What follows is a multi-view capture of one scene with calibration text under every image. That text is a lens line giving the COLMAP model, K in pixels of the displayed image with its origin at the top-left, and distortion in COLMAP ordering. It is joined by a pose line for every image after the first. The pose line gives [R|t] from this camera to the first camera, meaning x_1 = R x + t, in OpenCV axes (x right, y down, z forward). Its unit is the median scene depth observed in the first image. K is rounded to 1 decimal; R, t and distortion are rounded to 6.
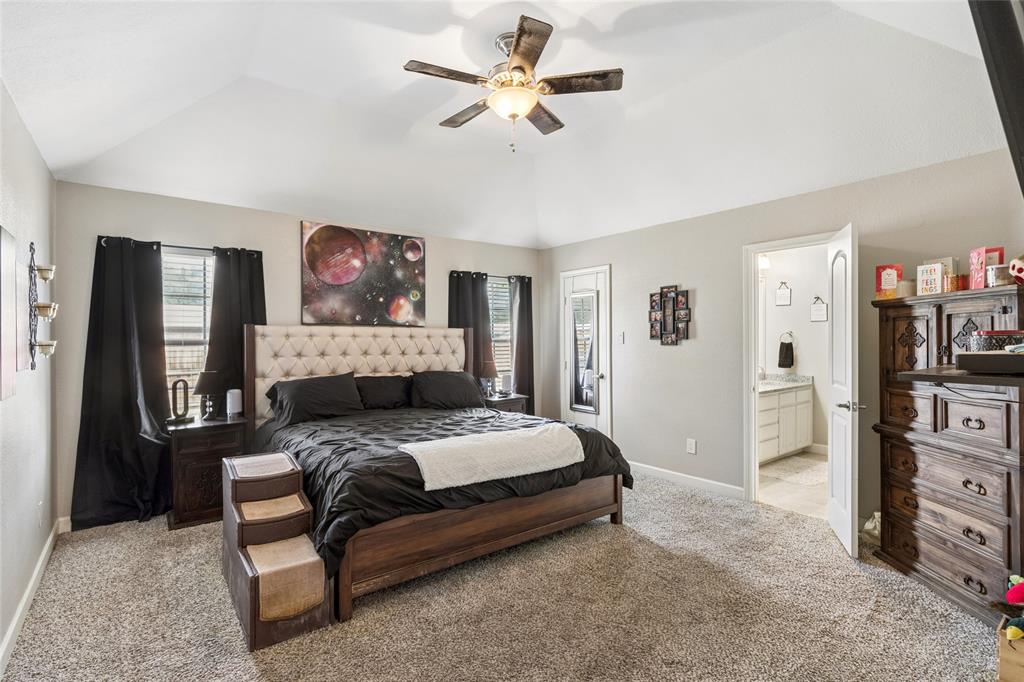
lens RADIAL K [[487.5, 0, 512.3], [0, 487.5, 340.1], [0, 0, 1]] dist [-0.002182, -0.000450]
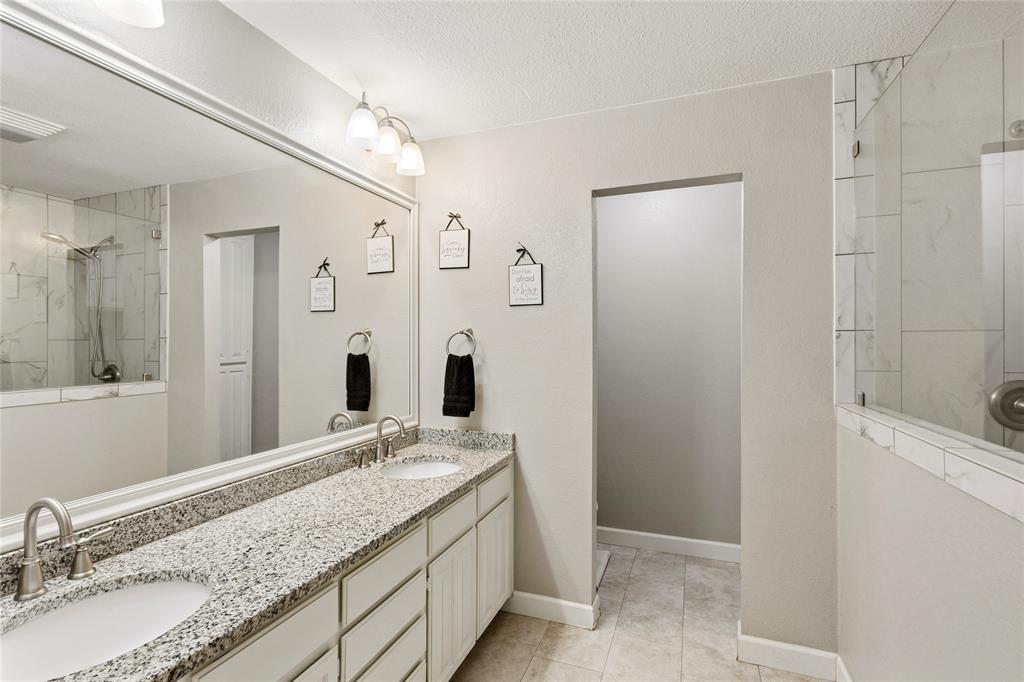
lens RADIAL K [[487.5, 0, 510.2], [0, 487.5, 340.2], [0, 0, 1]] dist [-0.002182, -0.000450]
pose [[0.846823, 0.001781, 0.531872, 0.376964], [0.004468, 0.999935, -0.010462, -0.003475], [-0.531856, 0.011236, 0.846760, 0.622853]]
